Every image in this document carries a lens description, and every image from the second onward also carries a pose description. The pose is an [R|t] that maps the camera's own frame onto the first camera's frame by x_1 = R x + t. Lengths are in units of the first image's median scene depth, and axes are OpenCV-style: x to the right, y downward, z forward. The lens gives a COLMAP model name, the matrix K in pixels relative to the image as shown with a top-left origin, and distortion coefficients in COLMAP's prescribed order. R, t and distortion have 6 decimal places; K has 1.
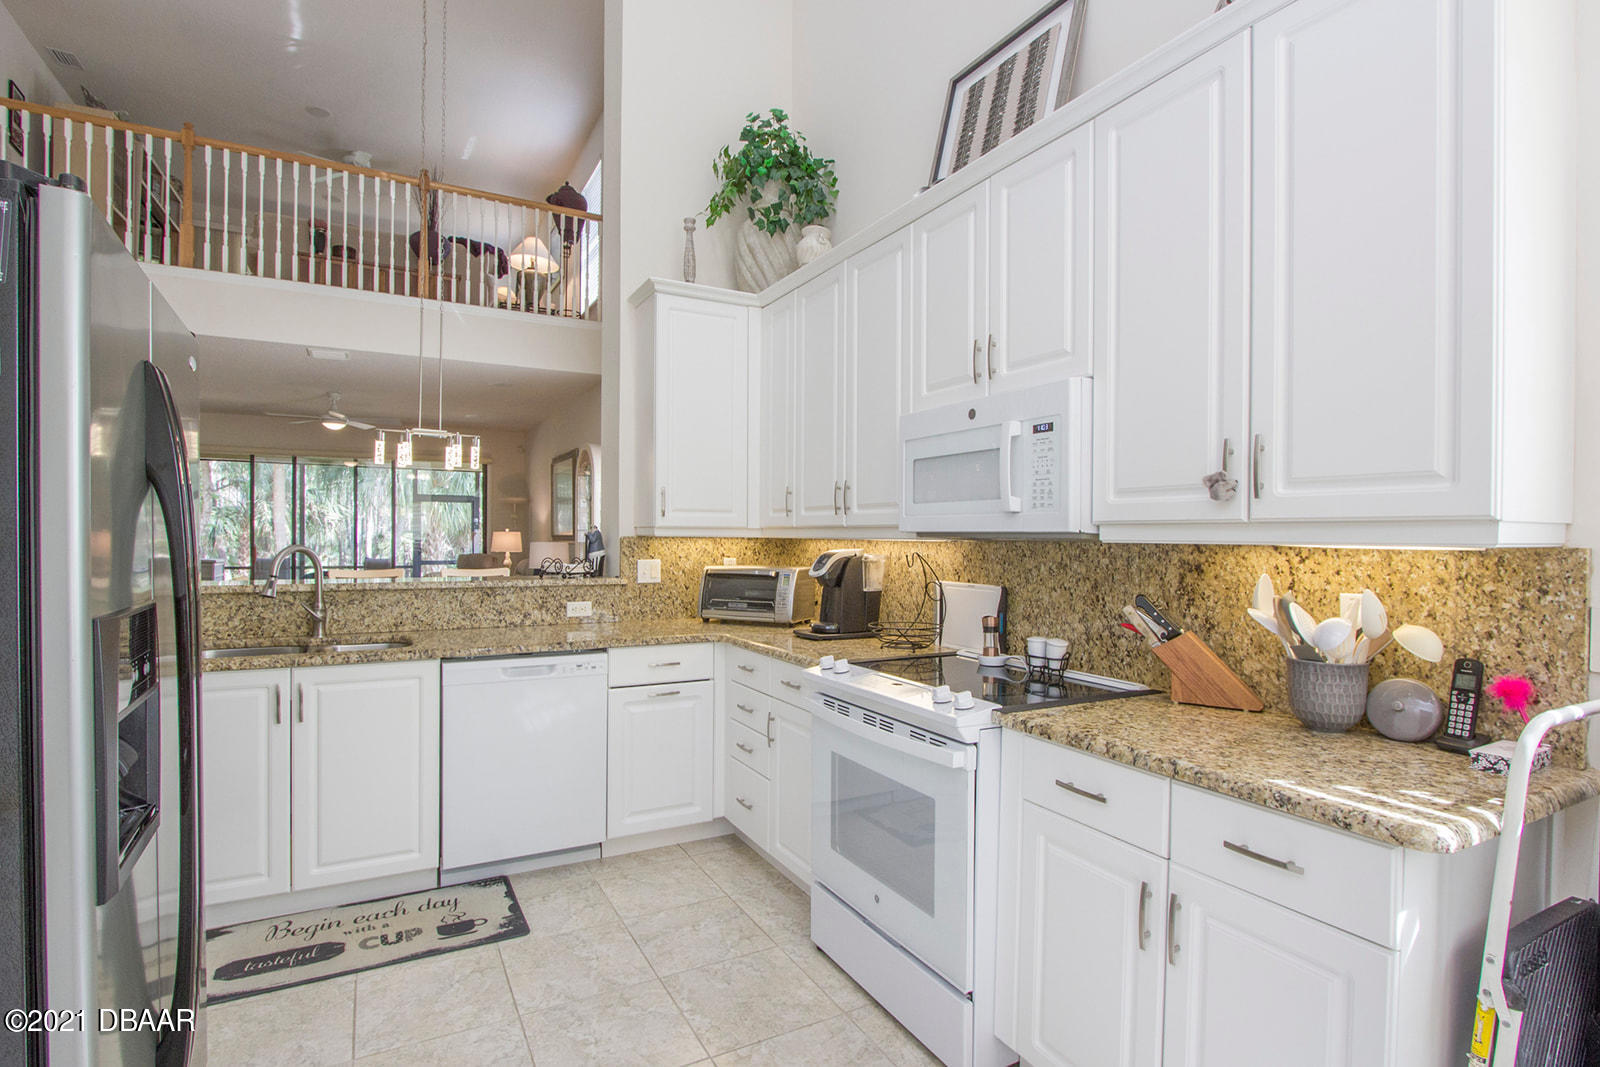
lens RADIAL K [[790.9, 0, 790.4], [0, 790.9, 542.6], [0, 0, 1]] dist [-0.026321, 0.000261]
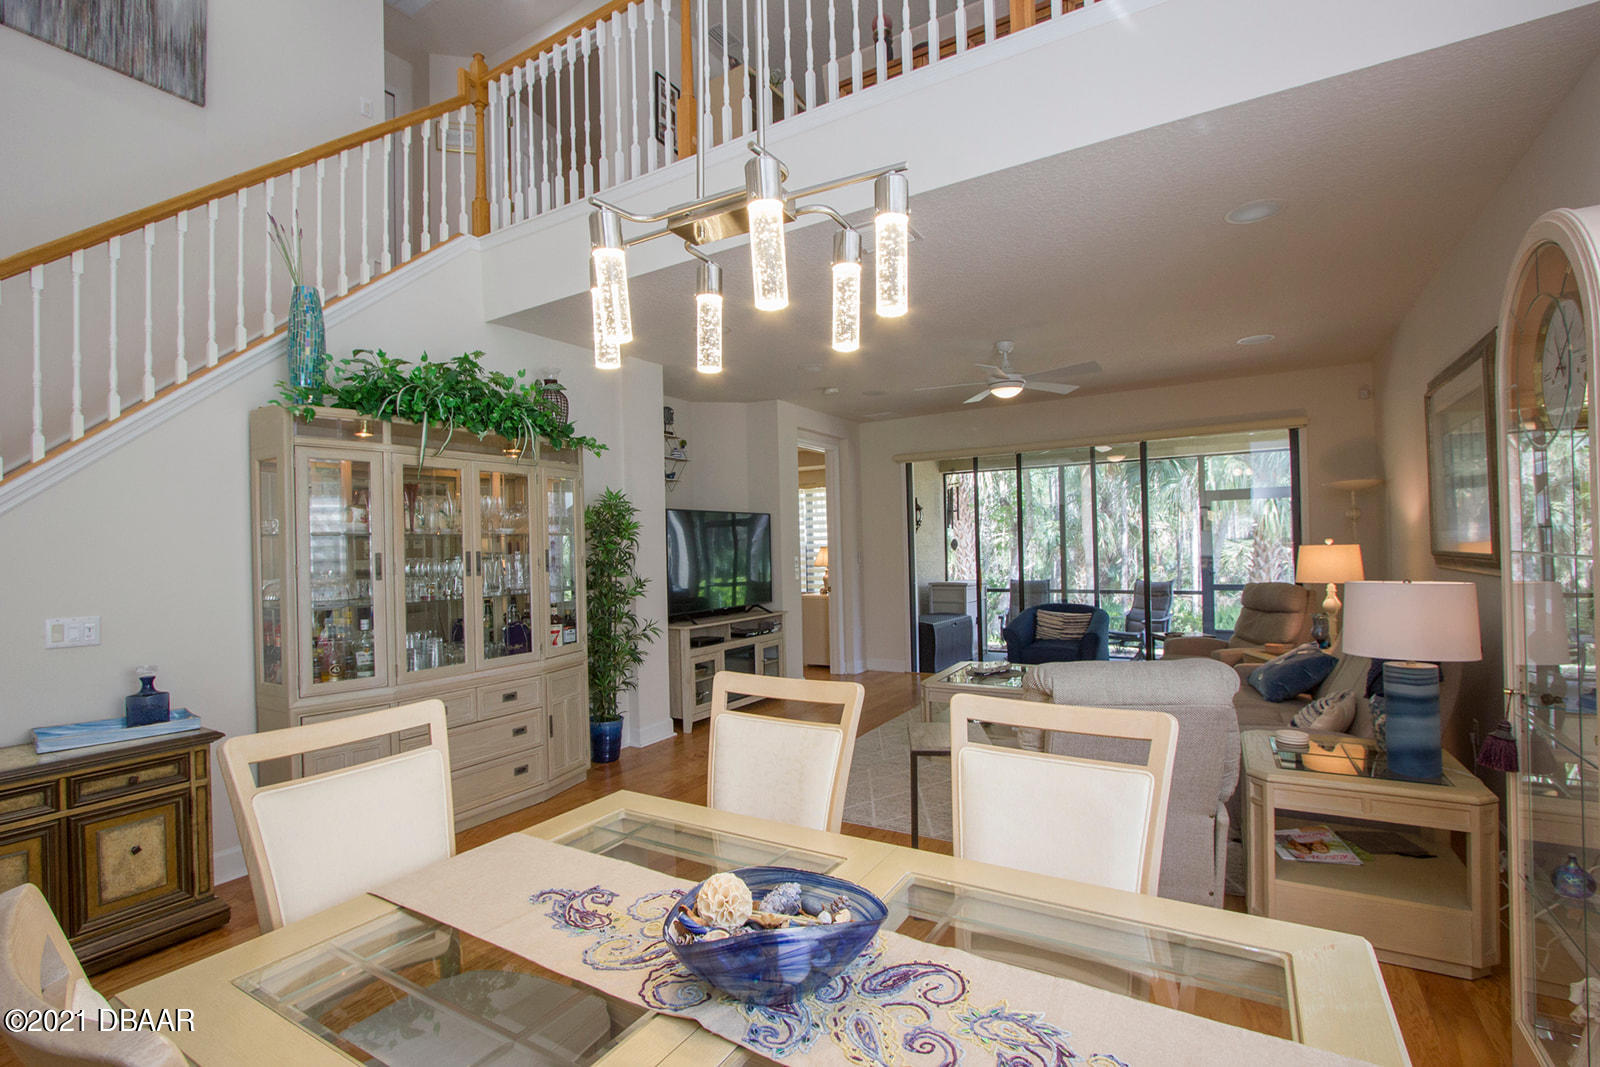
lens RADIAL K [[748.4, 0, 790.4], [0, 748.4, 543.2], [0, 0, 1]] dist [-0.021479, 0.001026]
pose [[0.512821, -0.024737, -0.858139, -0.117503], [0.019080, 0.999666, -0.017415, -0.012466], [0.858284, -0.007443, 0.513121, 0.426946]]
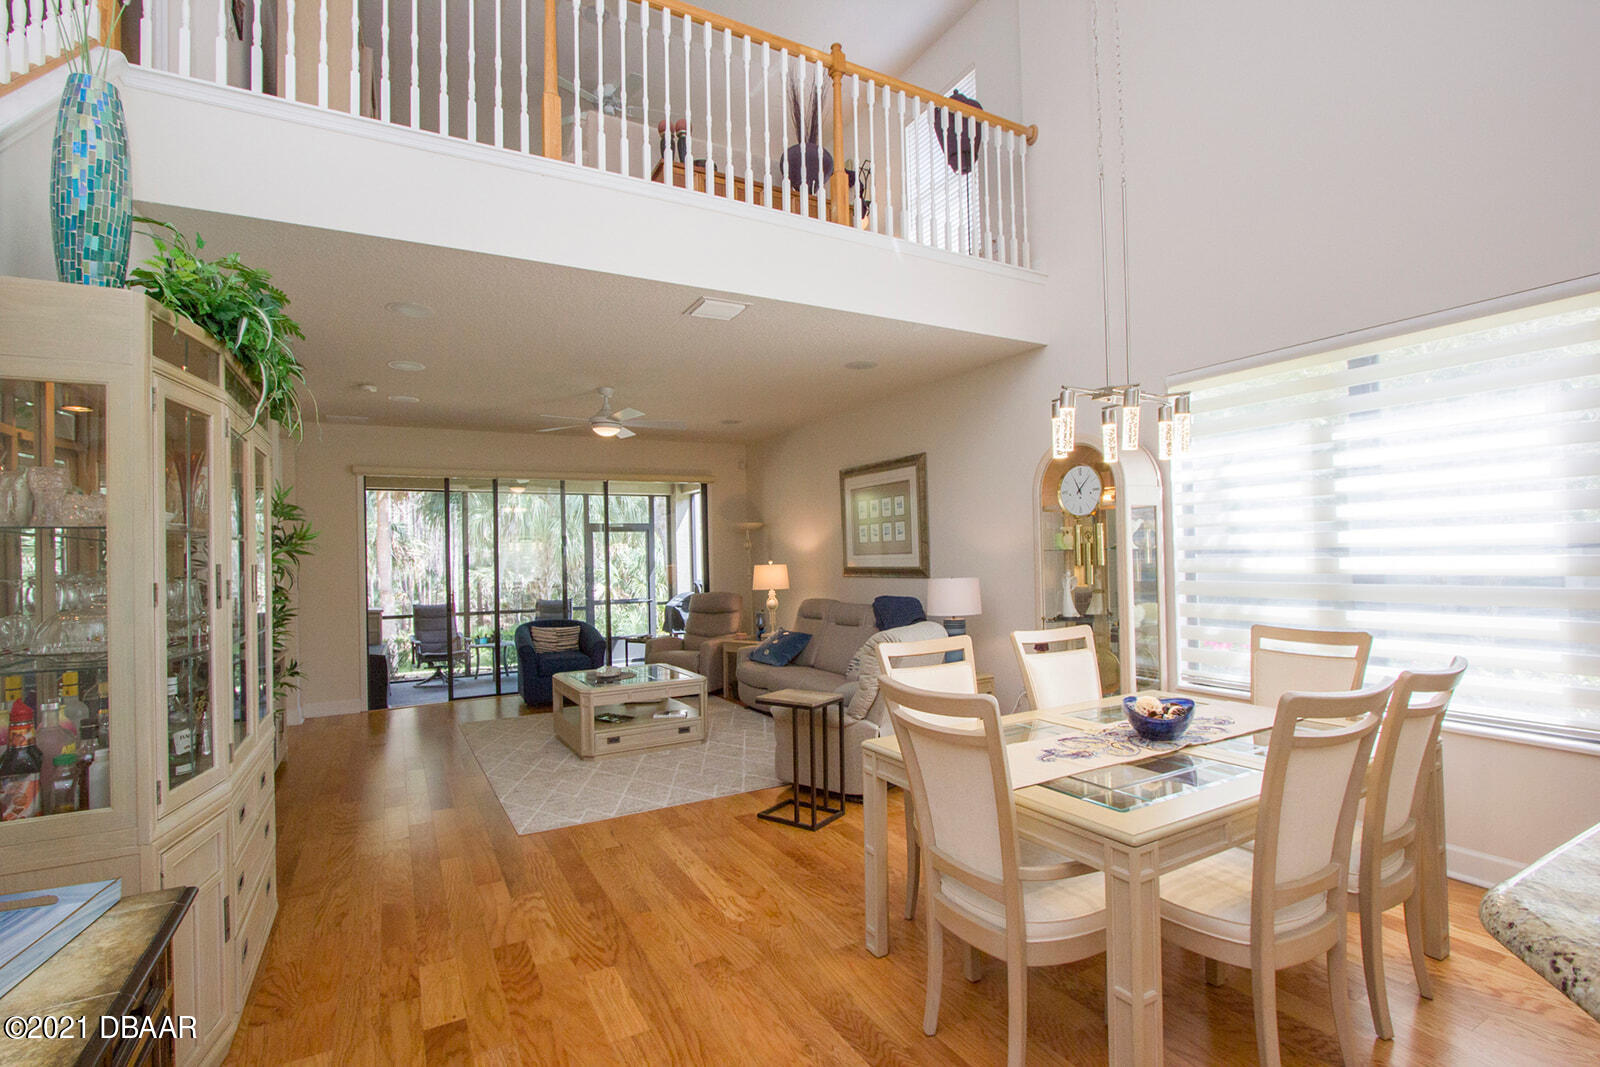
lens RADIAL K [[748.4, 0, 790.4], [0, 748.4, 543.2], [0, 0, 1]] dist [-0.021479, 0.001026]
pose [[0.999316, -0.035494, 0.010401, -0.333412], [0.035730, 0.999085, -0.023492, -0.016311], [-0.009557, 0.023847, 0.999670, 0.227764]]
